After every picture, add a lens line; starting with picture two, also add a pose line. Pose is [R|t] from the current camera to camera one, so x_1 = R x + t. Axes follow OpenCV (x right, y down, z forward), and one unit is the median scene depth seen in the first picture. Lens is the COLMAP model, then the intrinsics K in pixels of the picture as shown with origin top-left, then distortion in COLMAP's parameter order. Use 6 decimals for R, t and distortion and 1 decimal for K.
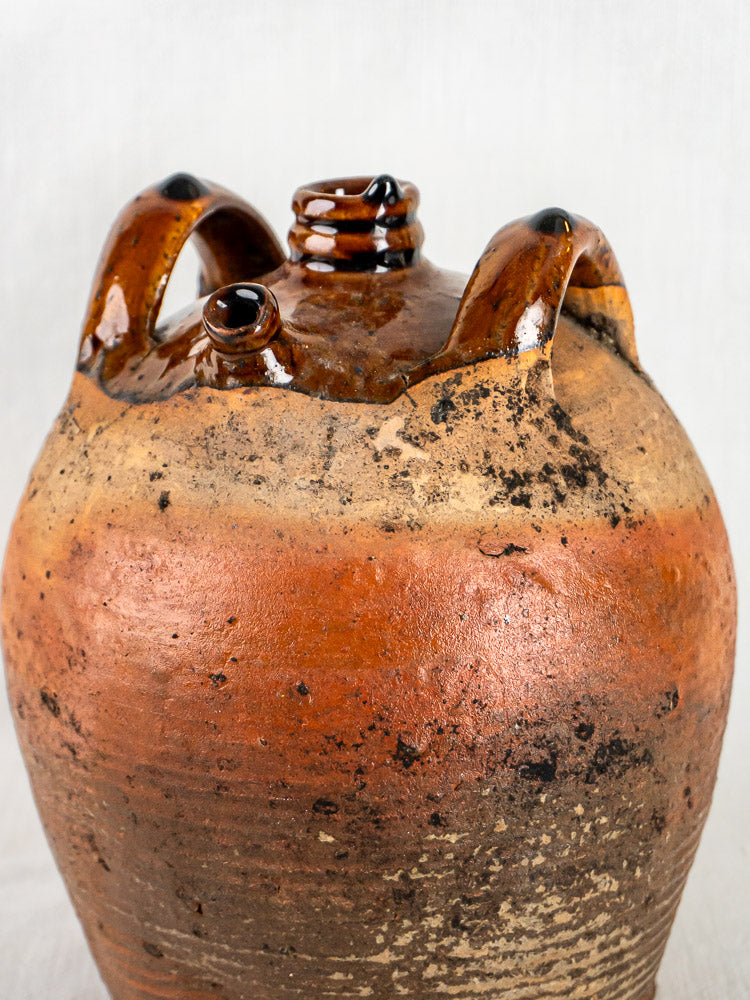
lens RADIAL K [[2620.8, 0, 371.0], [0, 2620.8, 547.7], [0, 0, 1]] dist [0.057524, 0.000000]
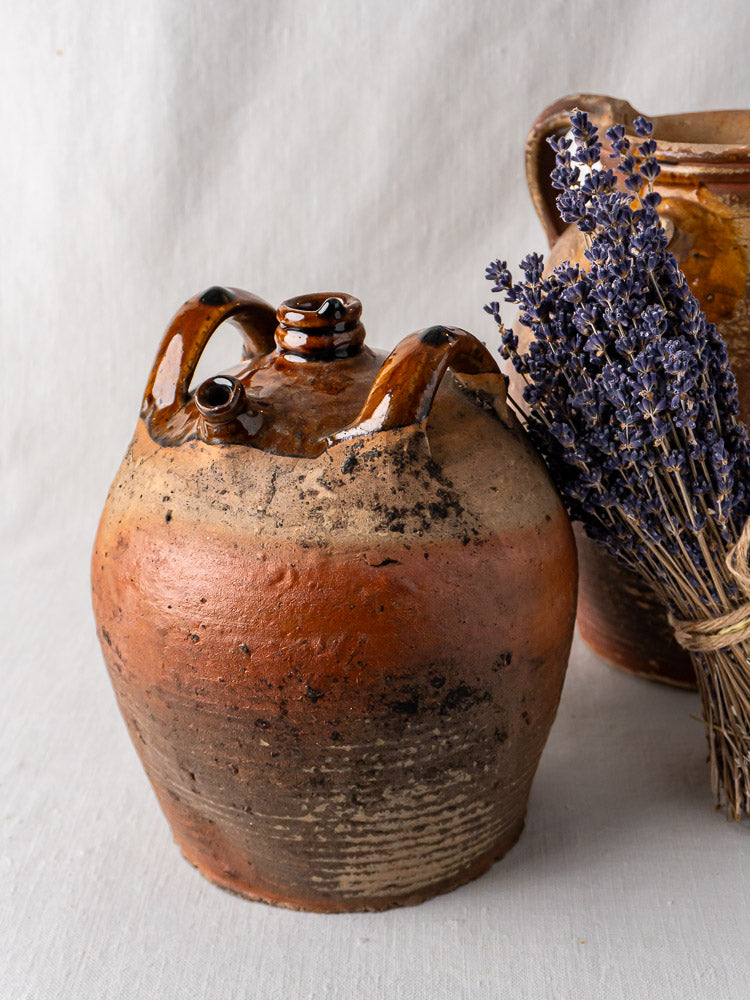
lens RADIAL K [[1583.9, 0, 357.3], [0, 1583.9, 475.3], [0, 0, 1]] dist [0.139602, 0.000000]
pose [[0.987870, 0.038715, -0.150378, 0.166567], [-0.029486, 0.997570, 0.063121, -0.102638], [0.152456, -0.057922, 0.986611, 0.106382]]
